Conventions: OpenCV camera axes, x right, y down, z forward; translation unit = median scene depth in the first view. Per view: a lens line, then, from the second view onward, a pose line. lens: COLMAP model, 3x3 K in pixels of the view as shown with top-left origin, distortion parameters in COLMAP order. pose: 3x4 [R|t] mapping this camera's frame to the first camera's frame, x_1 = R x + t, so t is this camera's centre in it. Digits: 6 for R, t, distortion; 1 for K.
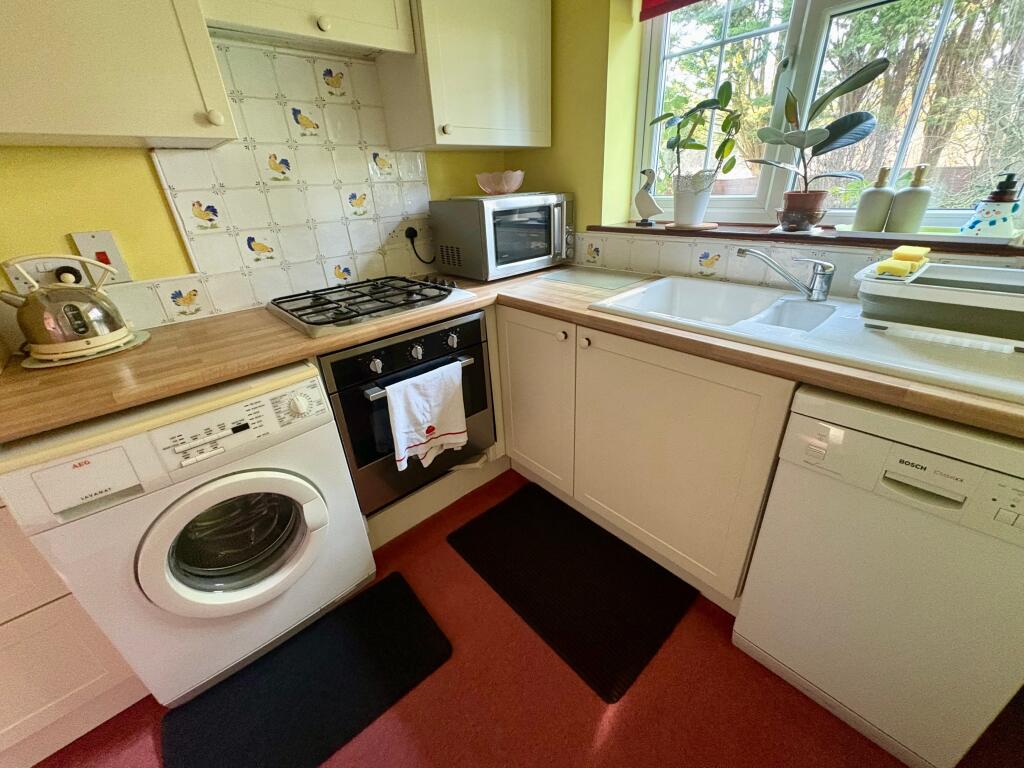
lens RADIAL K [[410.4, 0, 512.3], [0, 410.4, 382.5], [0, 0, 1]] dist [-0.001283, -0.000082]
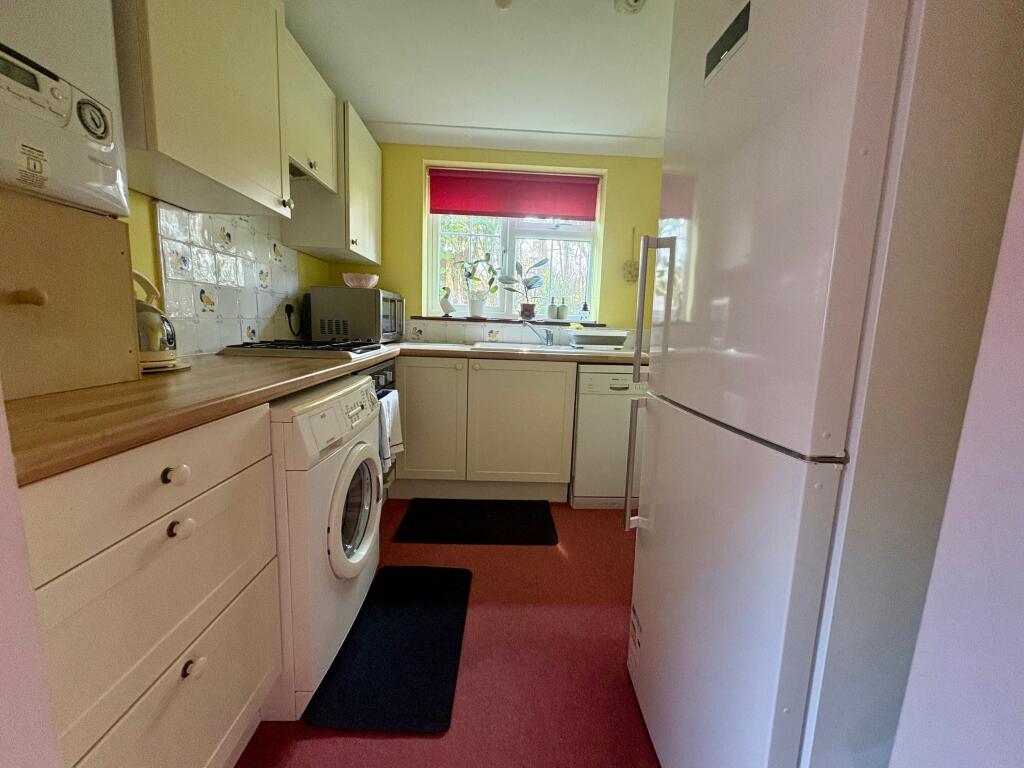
lens RADIAL K [[410.4, 0, 511.4], [0, 410.4, 381.8], [0, 0, 1]] dist [-0.001283, -0.000082]
pose [[0.634120, -0.035582, 0.772416, -0.942257], [0.273414, 0.944725, -0.180941, 0.278985], [-0.723282, 0.325927, 0.608797, -0.148471]]
